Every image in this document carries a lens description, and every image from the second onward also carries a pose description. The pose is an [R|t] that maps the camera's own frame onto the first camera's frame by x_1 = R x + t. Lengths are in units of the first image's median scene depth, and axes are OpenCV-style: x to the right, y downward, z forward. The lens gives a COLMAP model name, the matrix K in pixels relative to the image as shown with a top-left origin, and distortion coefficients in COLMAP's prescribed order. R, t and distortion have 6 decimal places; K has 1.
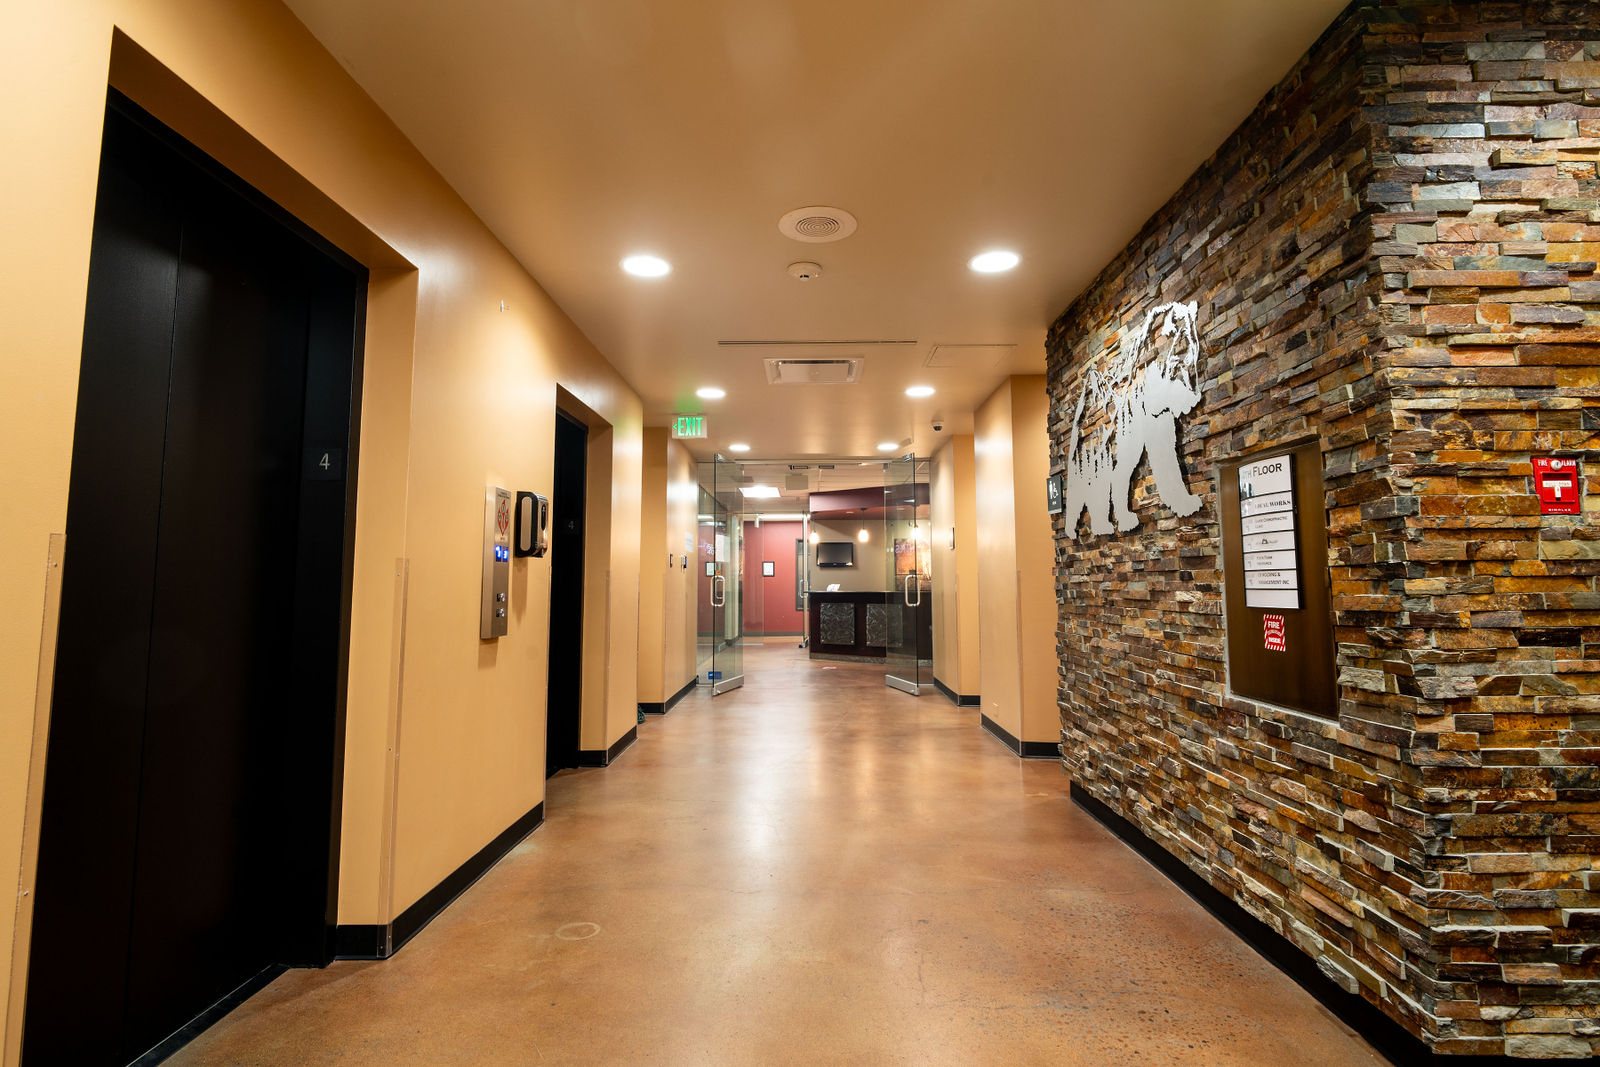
lens RADIAL K [[744.2, 0, 801.3], [0, 744.2, 525.6], [0, 0, 1]] dist [-0.000105, -0.001714]
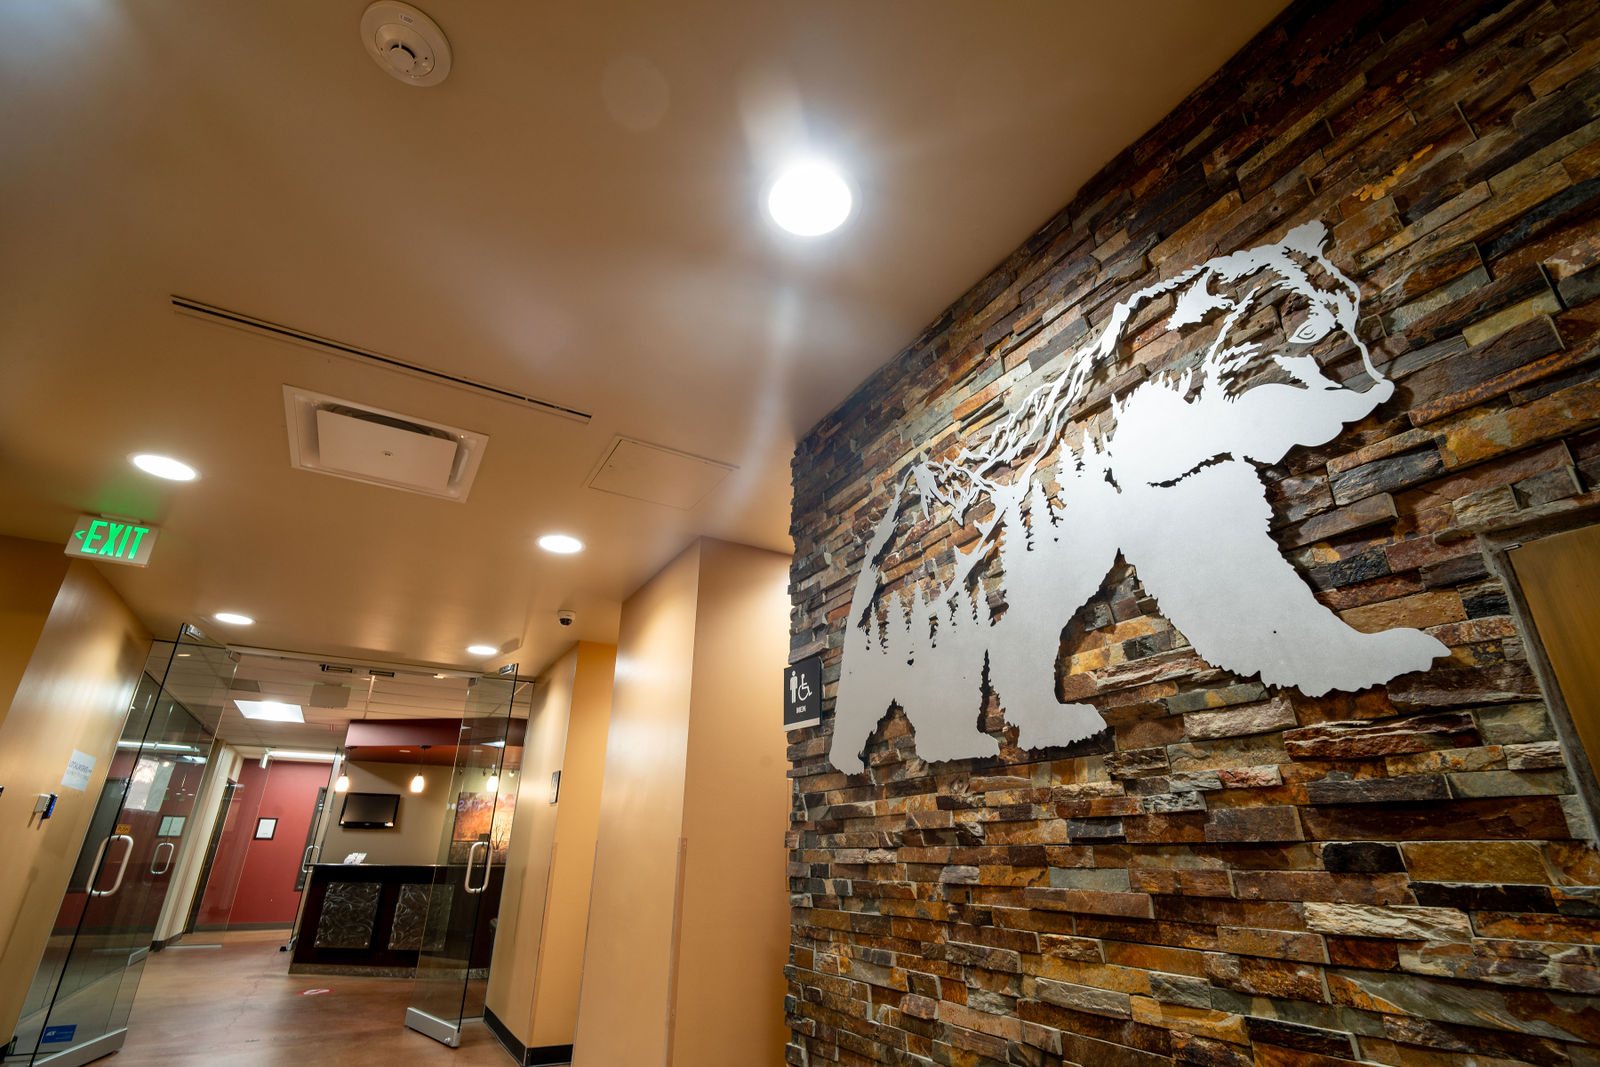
lens RADIAL K [[744.2, 0, 803.4], [0, 744.2, 536.7], [0, 0, 1]] dist [-0.000105, -0.001714]
pose [[0.857136, 0.214185, 0.468447, 0.048285], [-0.052971, 0.941279, -0.333450, 0.034749], [-0.512359, 0.260998, 0.818149, 0.505998]]
